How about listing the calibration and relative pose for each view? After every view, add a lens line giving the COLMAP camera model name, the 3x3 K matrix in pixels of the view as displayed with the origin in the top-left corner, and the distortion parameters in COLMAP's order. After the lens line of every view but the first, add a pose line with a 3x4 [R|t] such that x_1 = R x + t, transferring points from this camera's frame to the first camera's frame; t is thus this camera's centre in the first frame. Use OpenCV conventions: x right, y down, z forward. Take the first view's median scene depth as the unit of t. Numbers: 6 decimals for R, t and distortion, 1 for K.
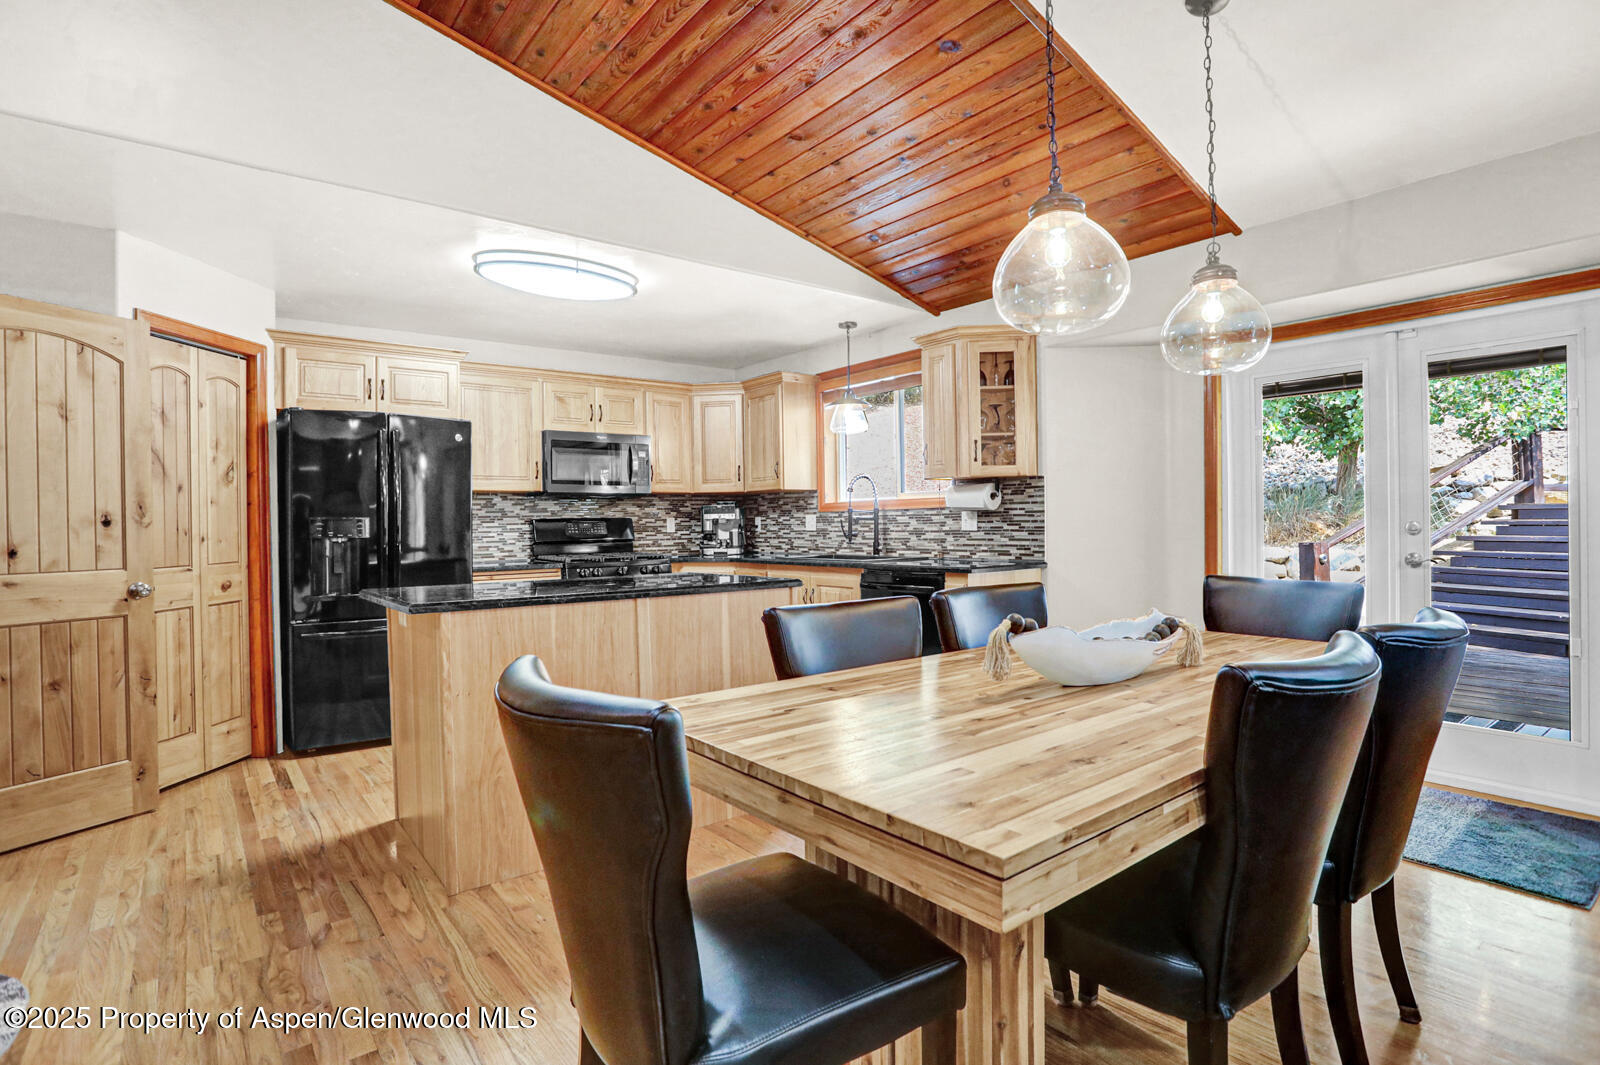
lens RADIAL K [[801.1, 0, 797.6], [0, 801.1, 525.0], [0, 0, 1]] dist [-0.066593, 0.027356]
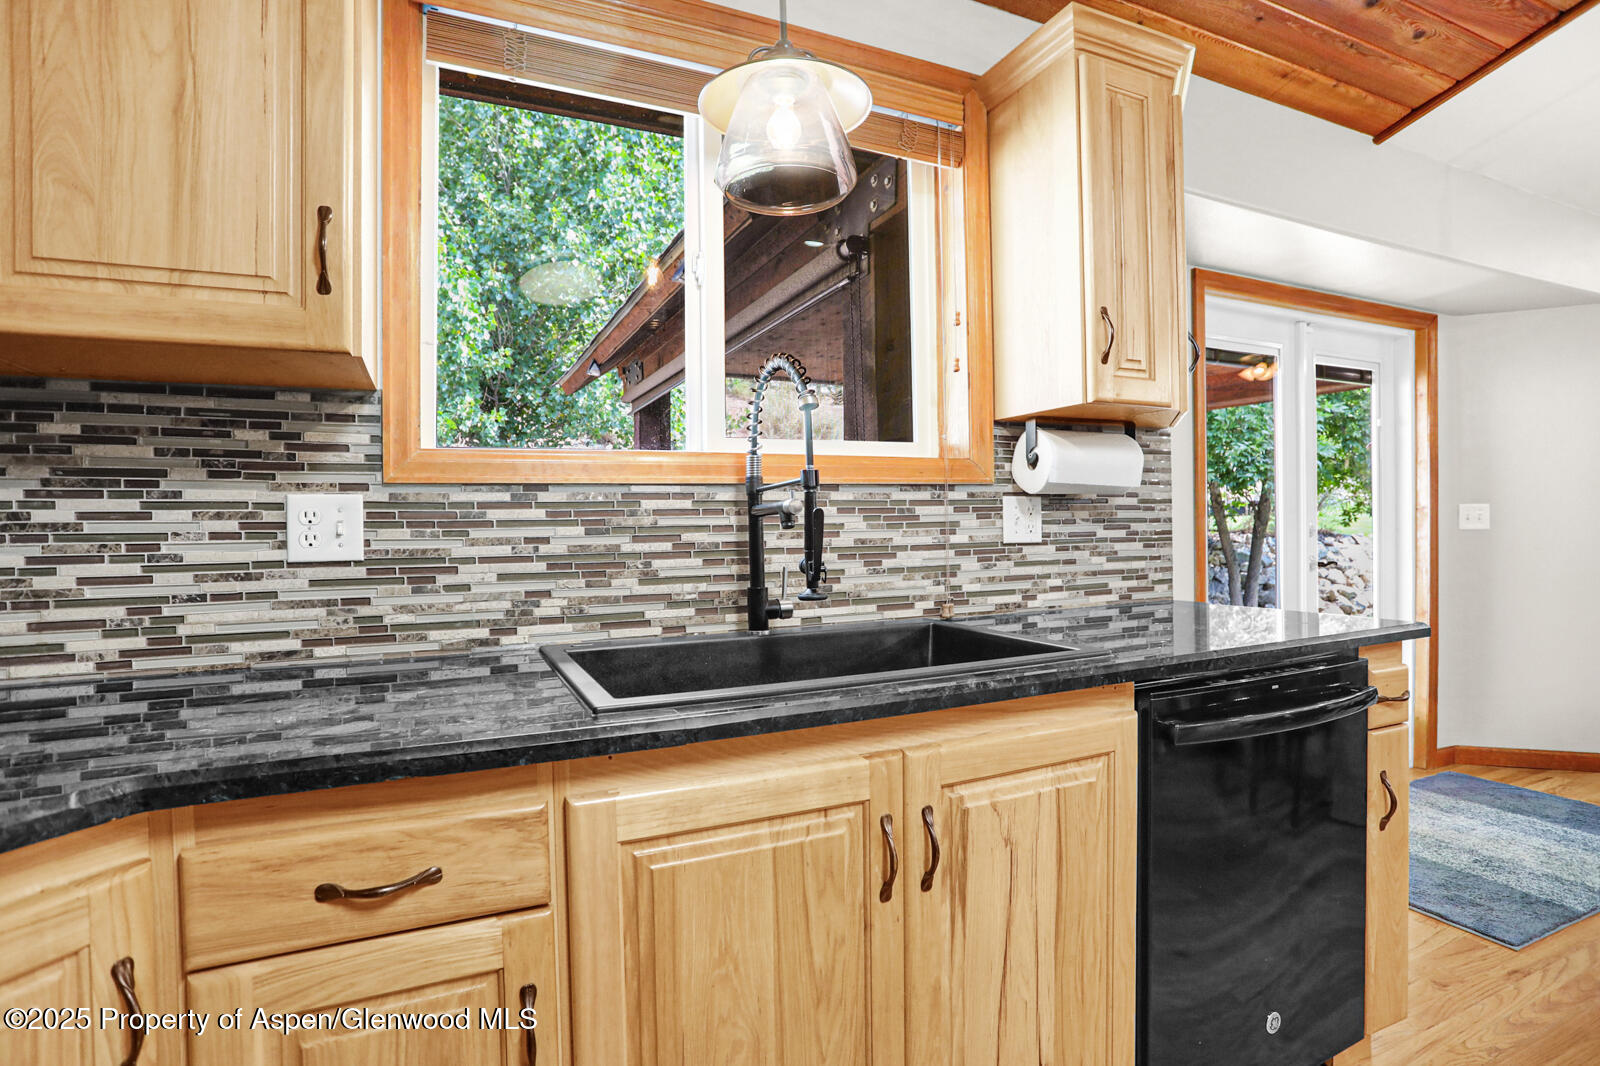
lens RADIAL K [[801.1, 0, 802.3], [0, 801.1, 527.9], [0, 0, 1]] dist [-0.066593, 0.027356]
pose [[0.238793, 0.006786, 0.971047, -0.181514], [0.013822, 0.999851, -0.010386, 0.001710], [-0.970972, 0.015902, 0.238663, 0.853288]]
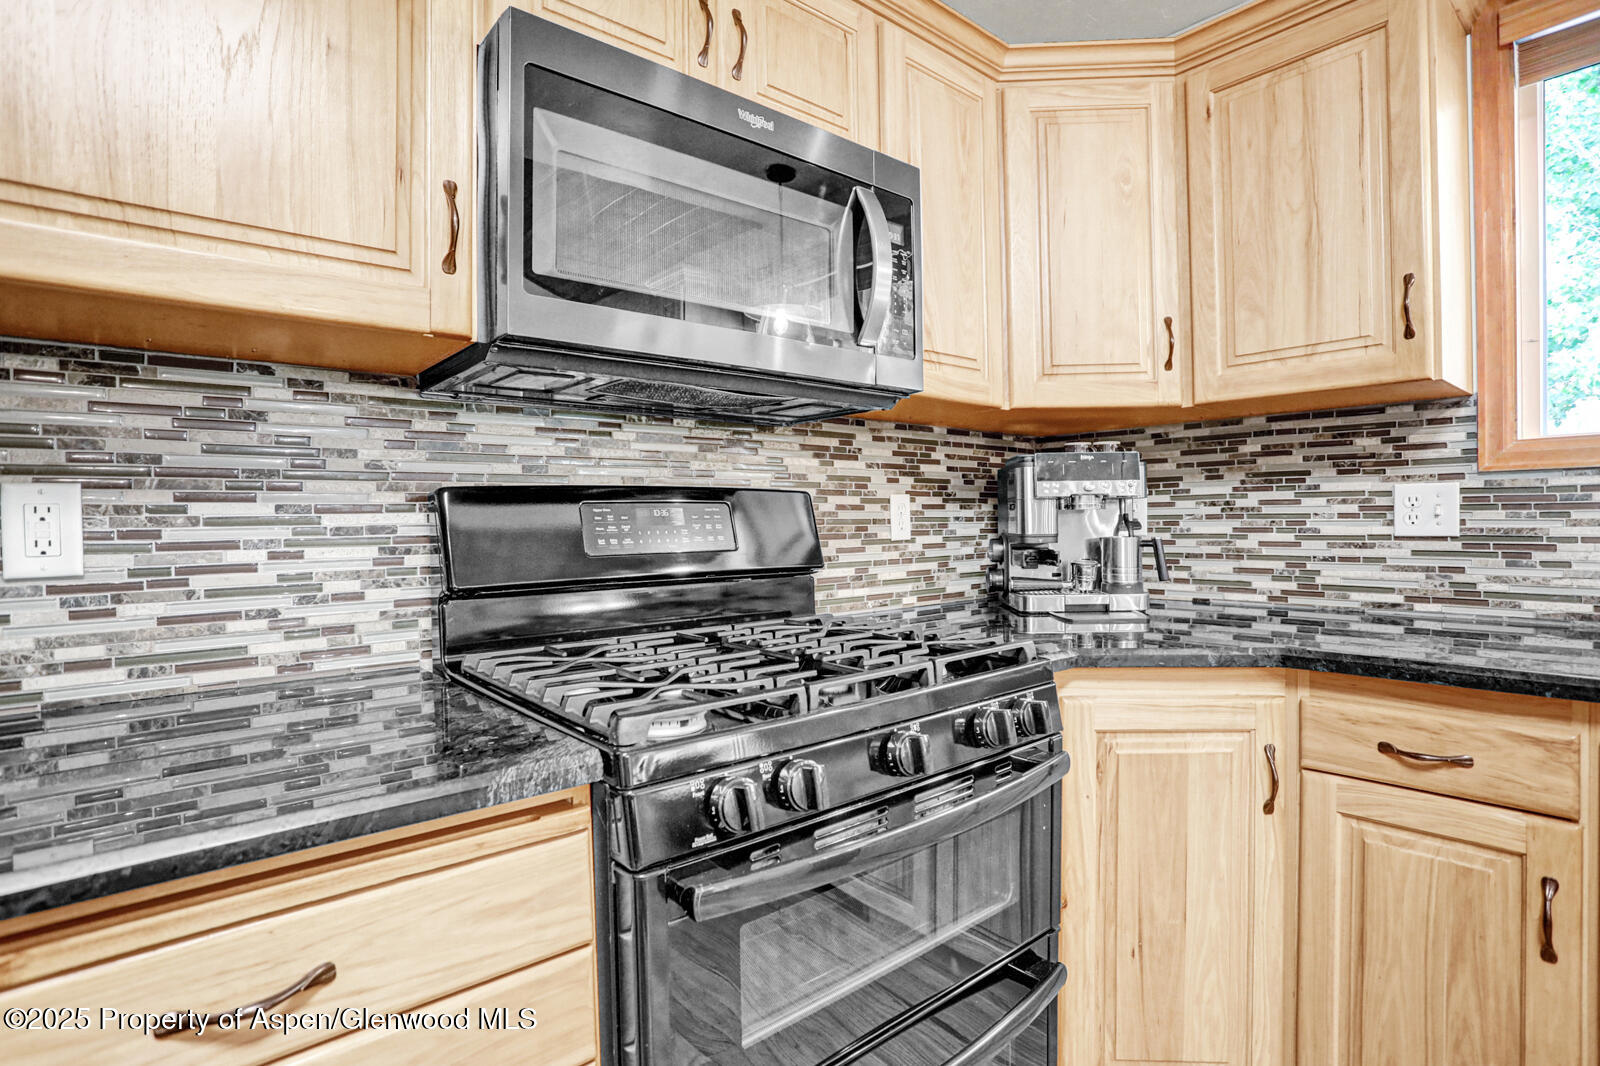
lens RADIAL K [[801.1, 0, 805.5], [0, 801.1, 527.0], [0, 0, 1]] dist [-0.066593, 0.027356]
pose [[0.999096, 0.001430, 0.042477, -0.236262], [-0.001645, 0.999986, 0.005044, 0.002745], [-0.042469, -0.005109, 0.999085, 0.761910]]
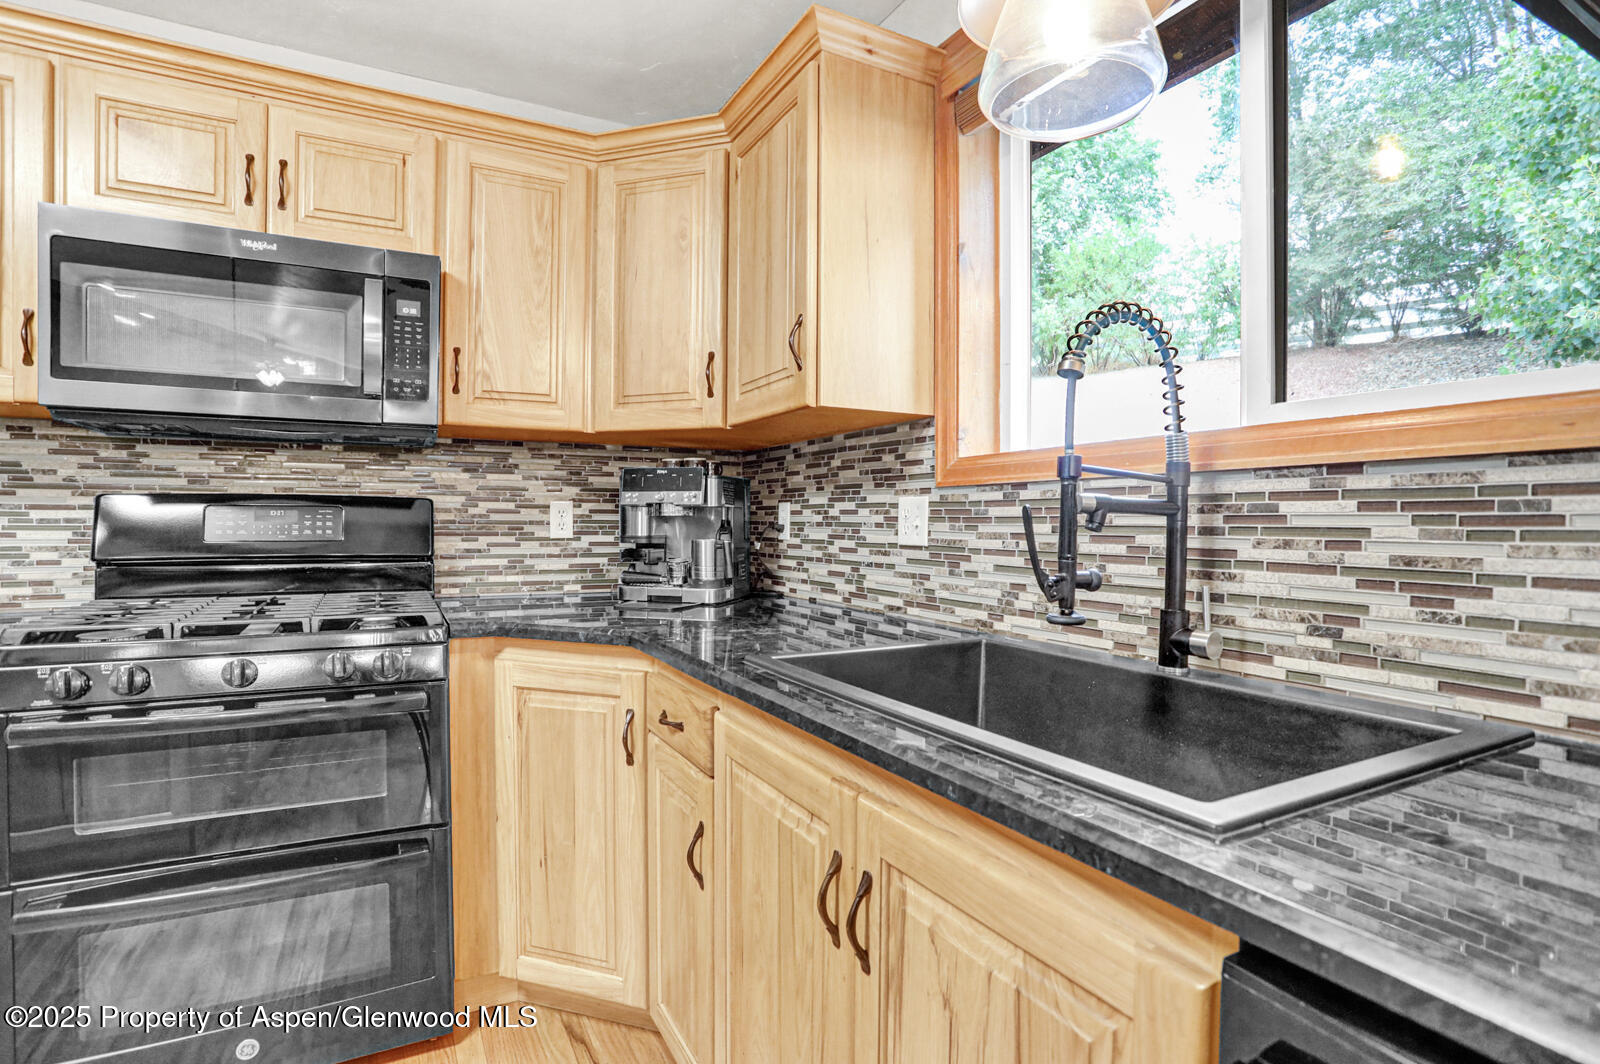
lens RADIAL K [[801.1, 0, 797.6], [0, 801.1, 532.2], [0, 0, 1]] dist [-0.066593, 0.027356]
pose [[0.983338, 0.023761, -0.180227, 0.030341], [-0.021718, 0.999676, 0.013301, -0.001603], [0.180485, -0.009166, 0.983535, 0.711284]]
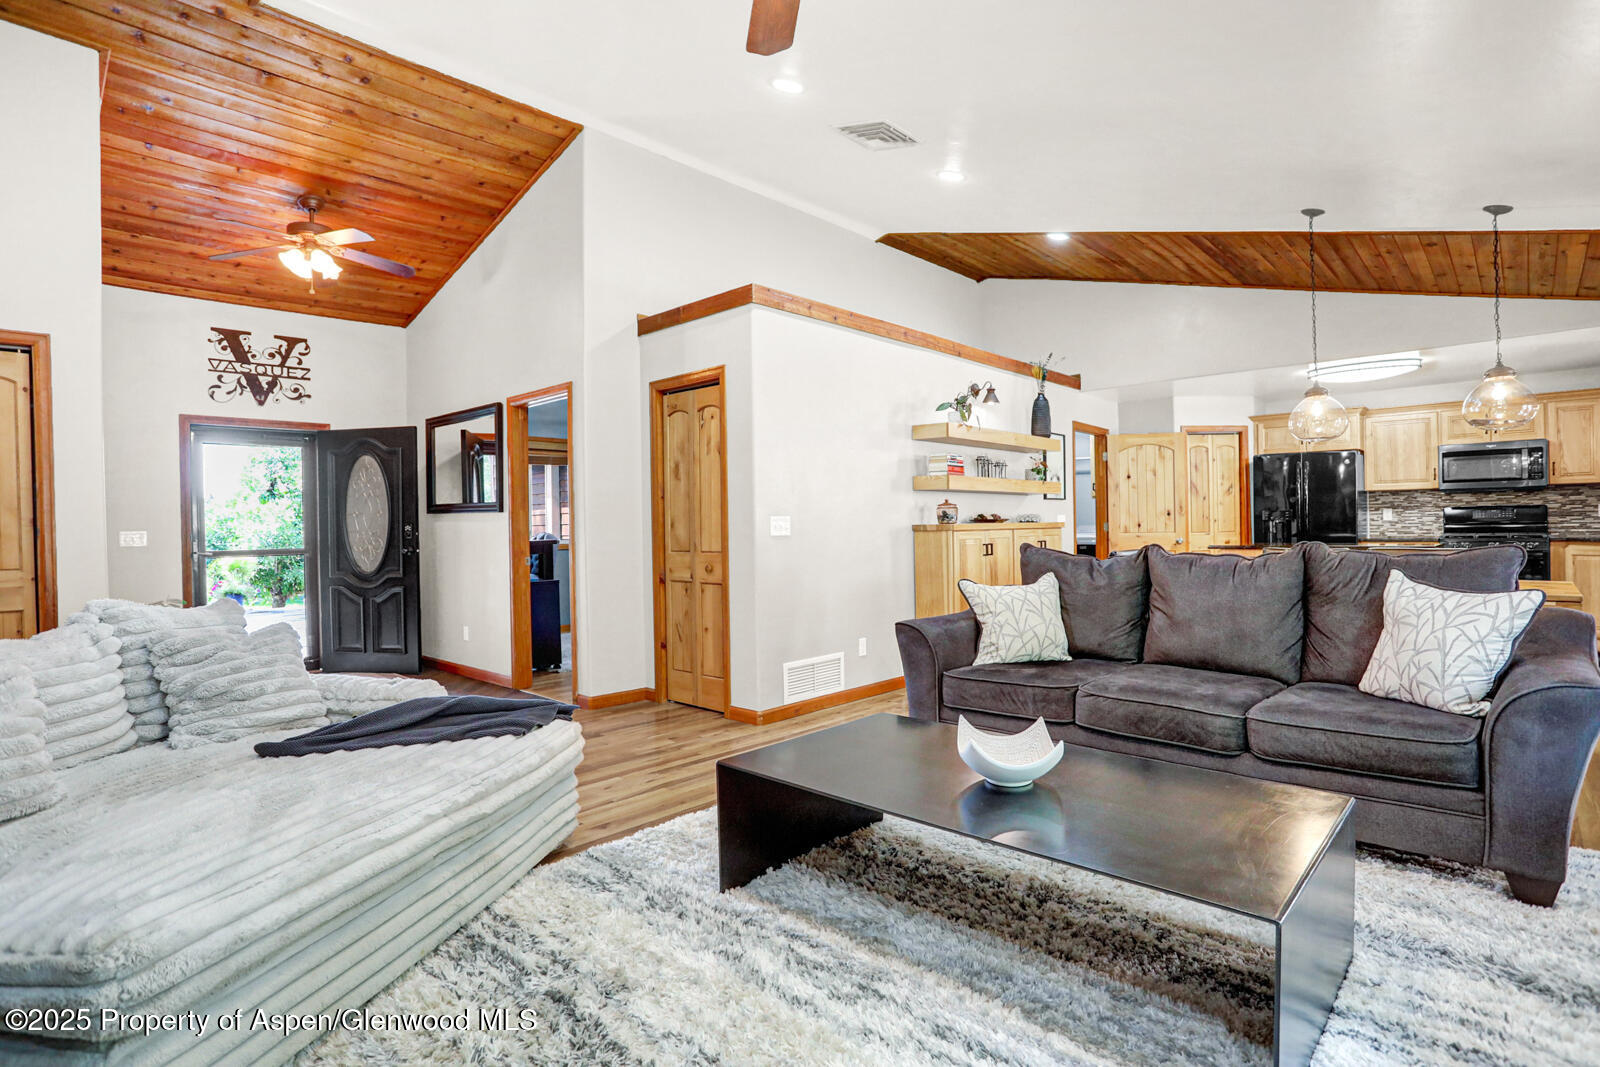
lens RADIAL K [[801.1, 0, 796.9], [0, 801.1, 526.4], [0, 0, 1]] dist [-0.066593, 0.027356]
pose [[0.148182, 0.014034, -0.988861, 0.850045], [0.014615, 0.999759, 0.016379, -0.012996], [0.988852, -0.016880, 0.147941, -0.341075]]
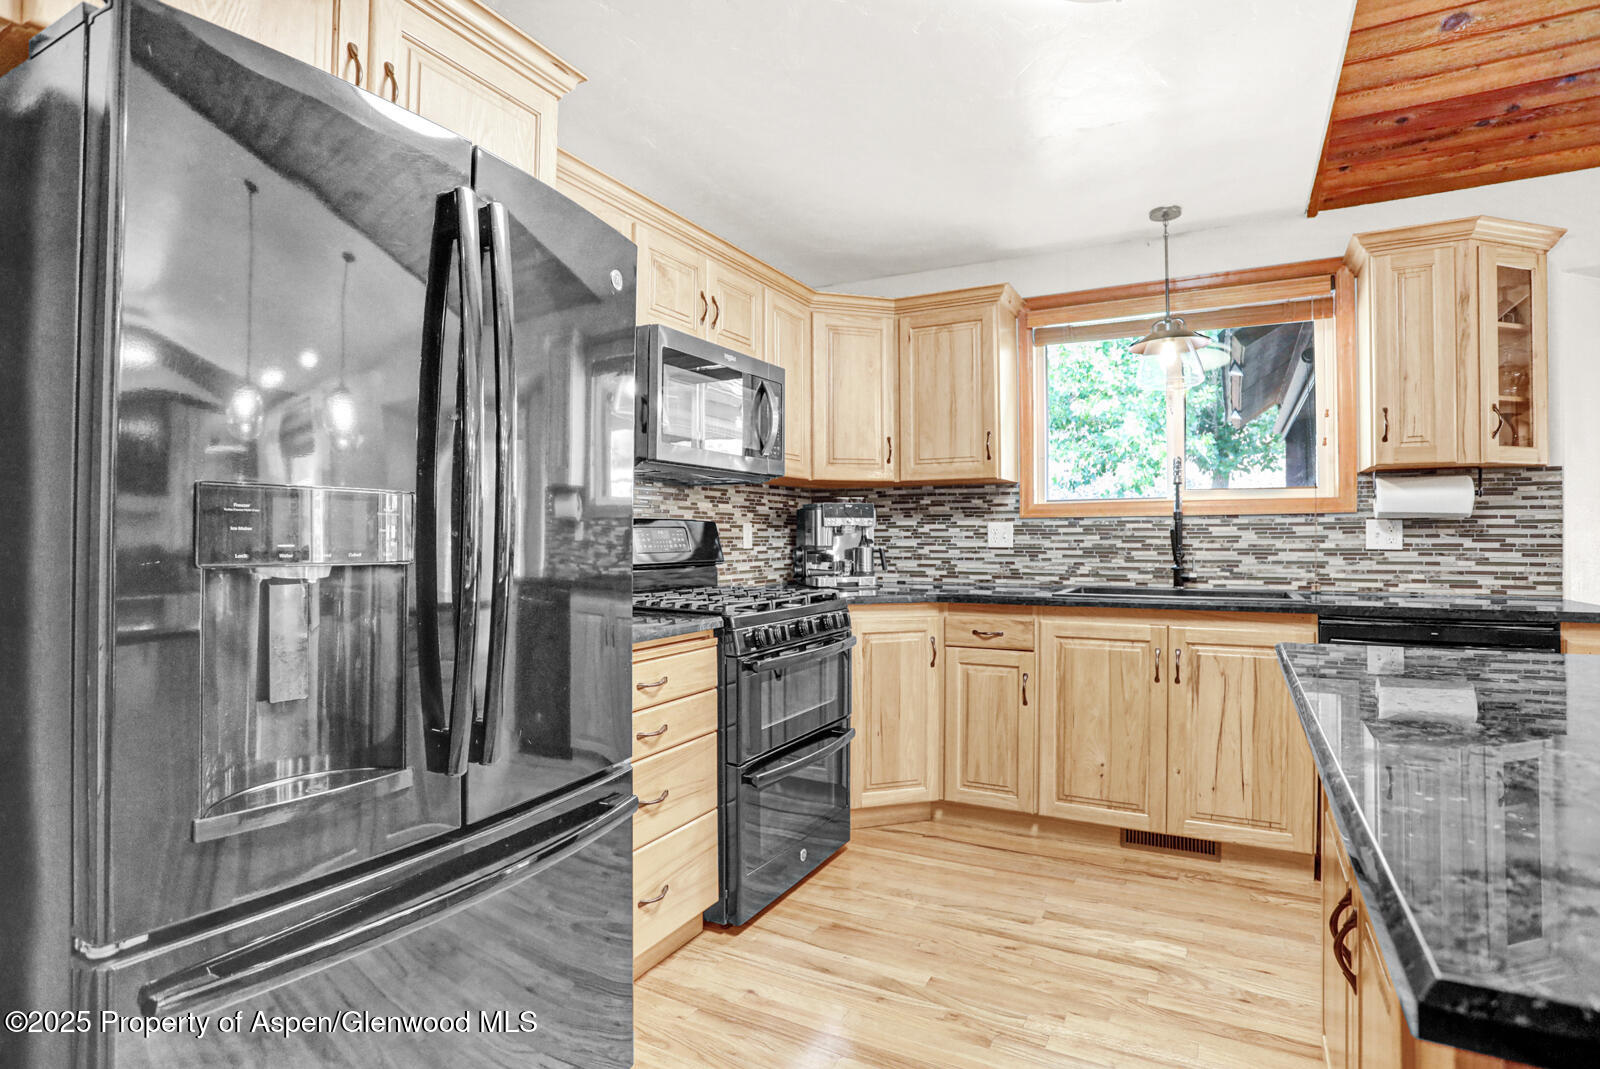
lens RADIAL K [[801.1, 0, 810.1], [0, 801.1, 525.2], [0, 0, 1]] dist [-0.066593, 0.027356]
pose [[0.916155, 0.018468, 0.400398, -0.389525], [-0.010654, 0.999707, -0.021735, 0.005111], [-0.400682, 0.015647, 0.916083, 0.513168]]
